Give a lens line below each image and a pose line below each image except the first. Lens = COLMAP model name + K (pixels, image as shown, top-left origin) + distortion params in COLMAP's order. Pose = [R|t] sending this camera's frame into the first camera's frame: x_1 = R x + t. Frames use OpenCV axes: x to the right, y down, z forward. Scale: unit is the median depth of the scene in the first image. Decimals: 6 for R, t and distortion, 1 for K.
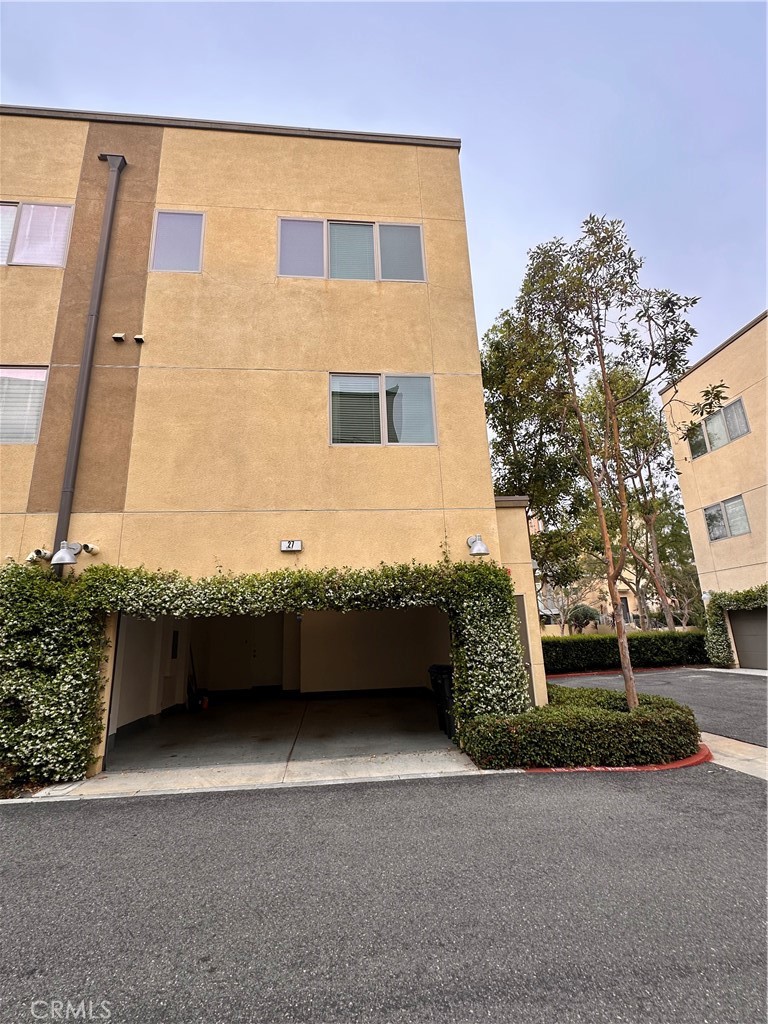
lens RADIAL K [[476.3, 0, 384.7], [0, 476.3, 511.6], [0, 0, 1]] dist [-0.004115, -0.000646]
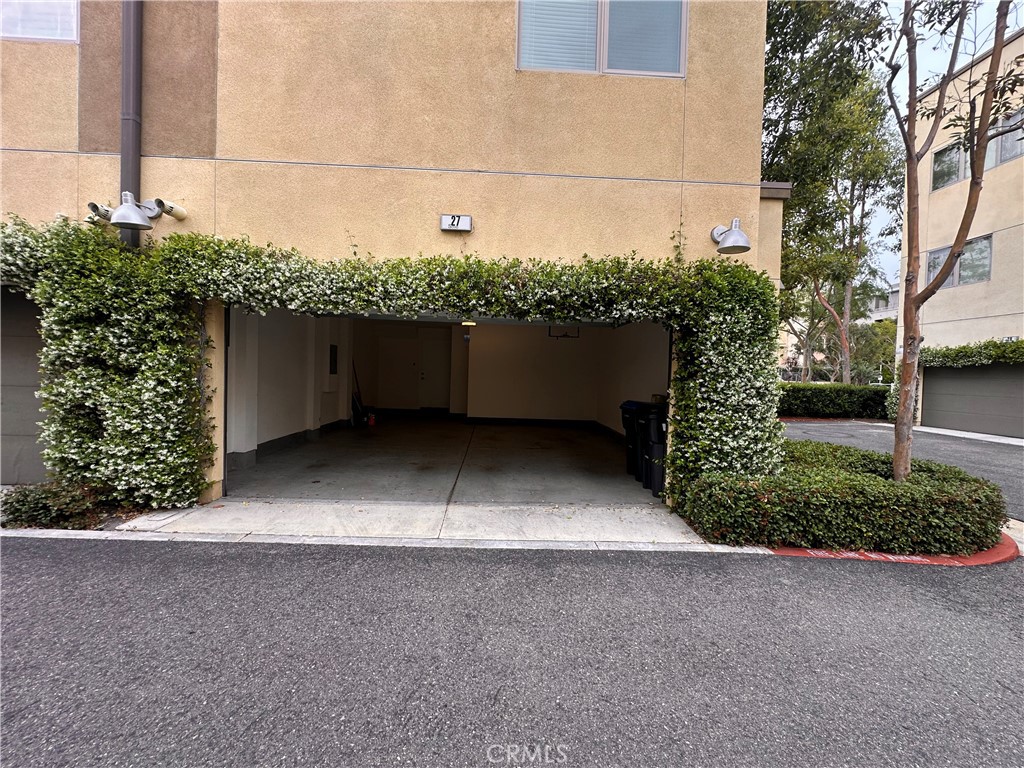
lens RADIAL K [[409.5, 0, 512.4], [0, 409.5, 382.8], [0, 0, 1]] dist [-0.001839, 0.000854]
pose [[0.995645, 0.068864, -0.062839, -0.067213], [-0.048685, 0.958915, 0.279484, 0.134592], [0.079504, -0.275207, 0.958092, 0.407064]]
